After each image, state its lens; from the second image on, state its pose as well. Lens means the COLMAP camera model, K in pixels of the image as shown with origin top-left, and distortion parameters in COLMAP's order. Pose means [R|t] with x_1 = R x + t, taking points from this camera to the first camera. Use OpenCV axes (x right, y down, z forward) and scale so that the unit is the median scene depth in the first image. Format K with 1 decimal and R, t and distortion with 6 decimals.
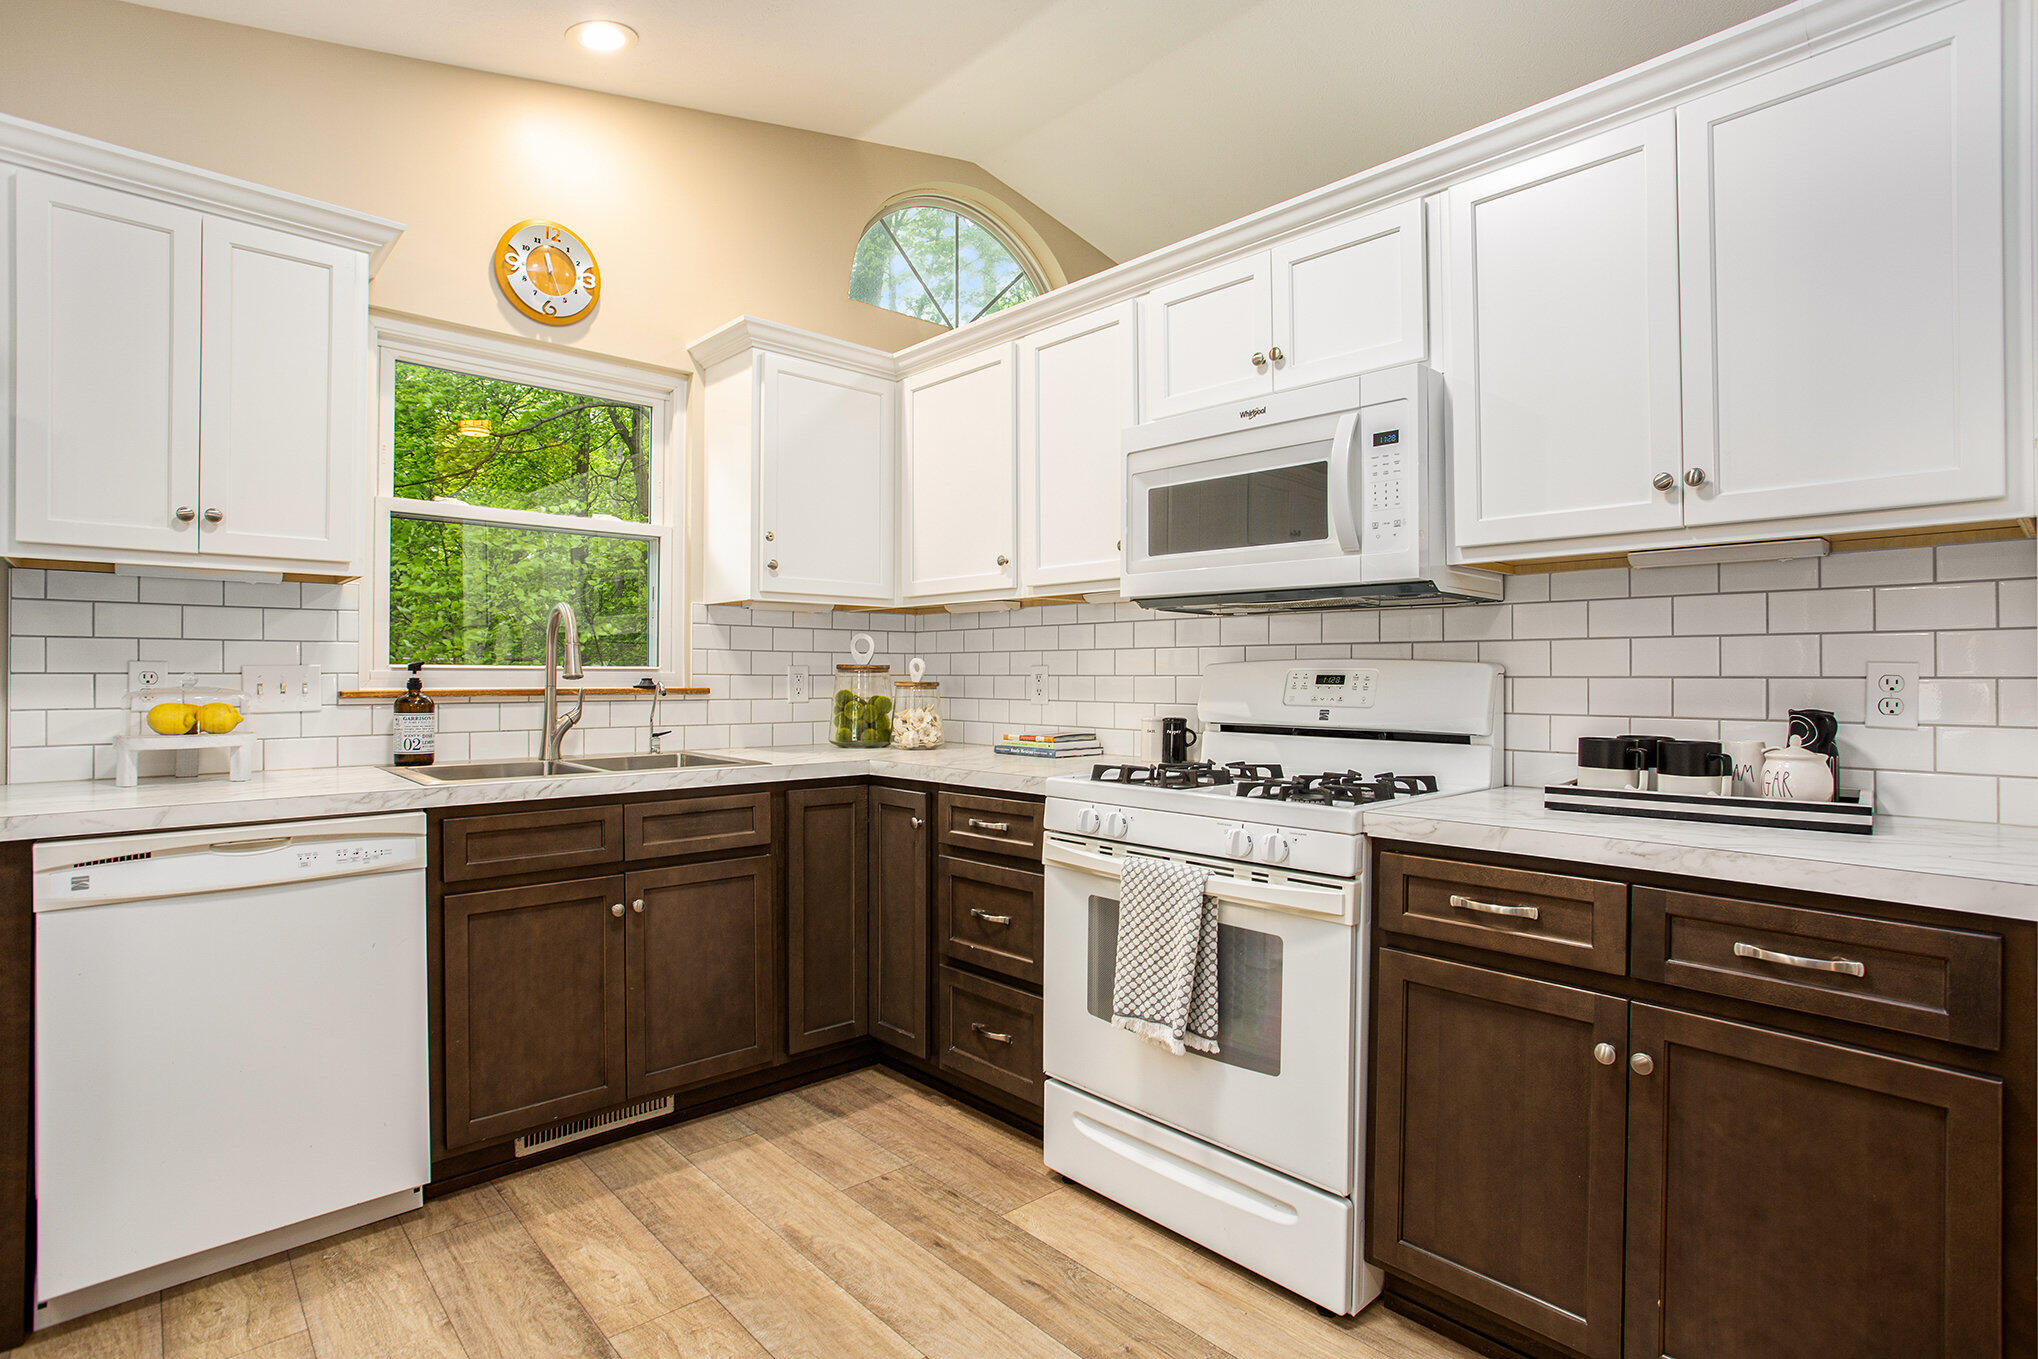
lens RADIAL K [[1005.4, 0, 1018.1], [0, 1005.4, 671.2], [0, 0, 1]] dist [-0.044674, 0.019821]
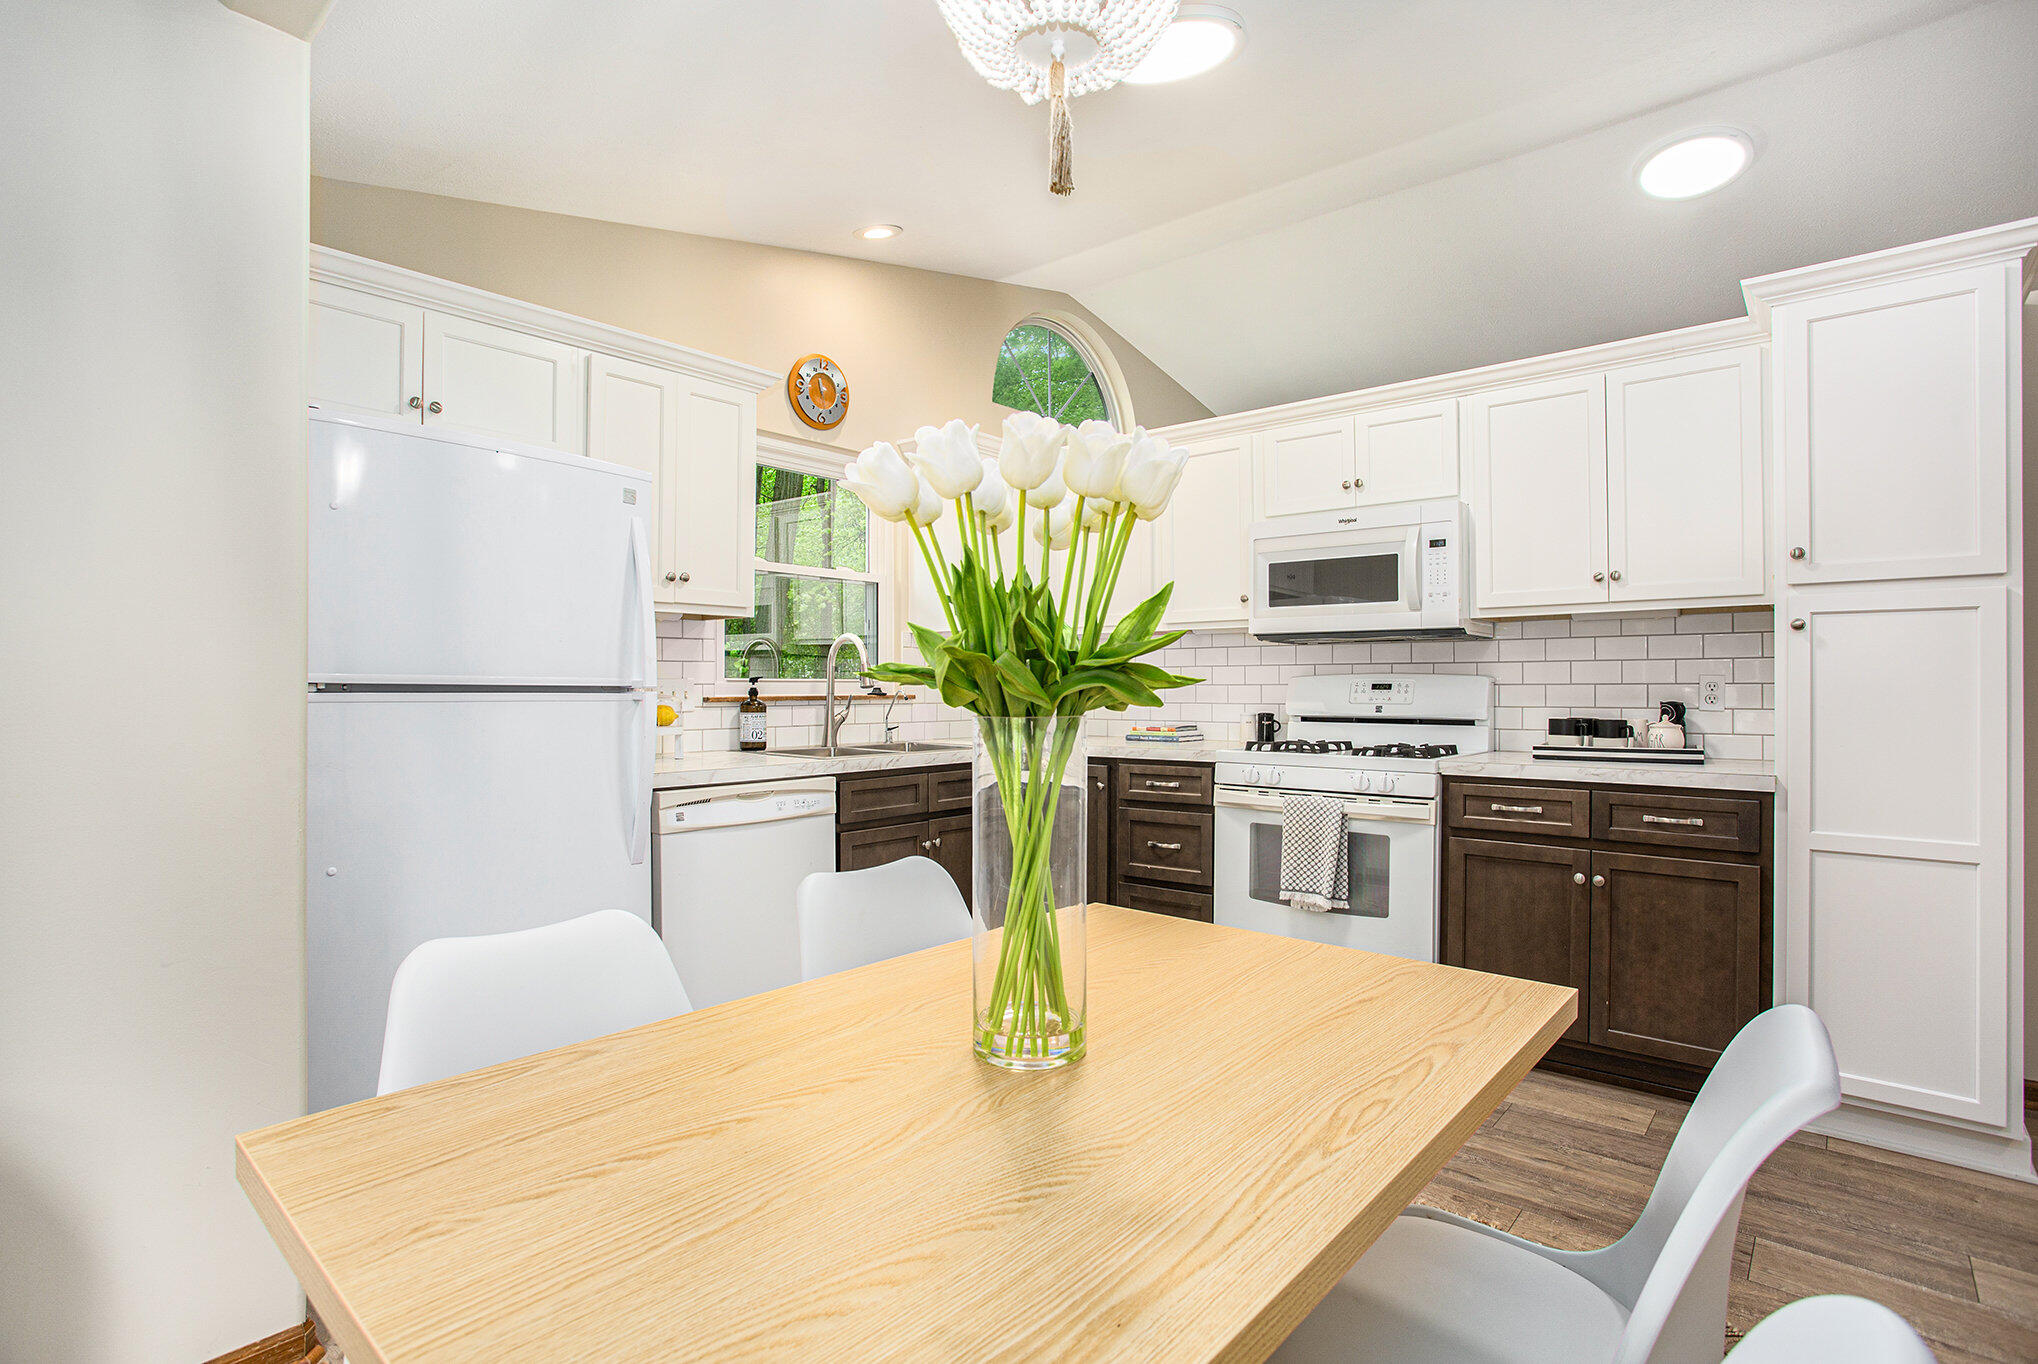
lens RADIAL K [[1005.4, 0, 1018.1], [0, 1005.4, 673.7], [0, 0, 1]] dist [-0.044674, 0.019821]
pose [[0.992634, -0.001396, 0.121144, -0.531349], [0.002401, 0.999964, -0.008153, -0.000333], [-0.121128, 0.008384, 0.992601, -0.578992]]
